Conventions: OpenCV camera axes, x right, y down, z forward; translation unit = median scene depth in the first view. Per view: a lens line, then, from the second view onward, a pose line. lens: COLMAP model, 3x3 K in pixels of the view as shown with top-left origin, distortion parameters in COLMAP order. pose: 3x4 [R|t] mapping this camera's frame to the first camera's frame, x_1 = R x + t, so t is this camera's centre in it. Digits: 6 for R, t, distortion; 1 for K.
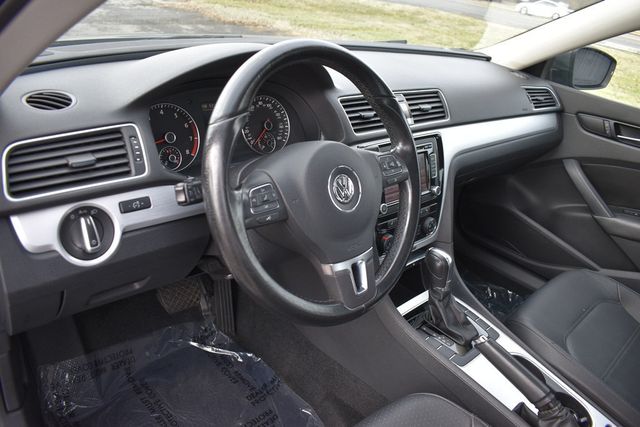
lens RADIAL K [[481.7, 0, 320.0], [0, 481.7, 213.5], [0, 0, 1]] dist [-0.092254, -0.001505]
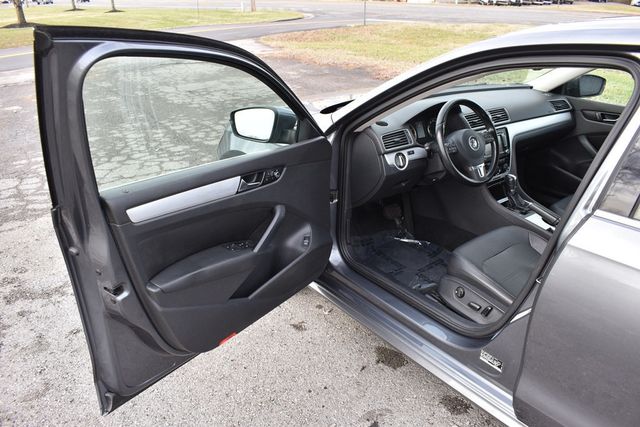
lens RADIAL K [[481.7, 0, 320.0], [0, 481.7, 213.5], [0, 0, 1]] dist [-0.092254, -0.001505]
pose [[0.982721, -0.077828, -0.167937, -0.276579], [0.068619, 0.995839, -0.059967, 0.320429], [0.171906, 0.047407, 0.983972, -1.357101]]
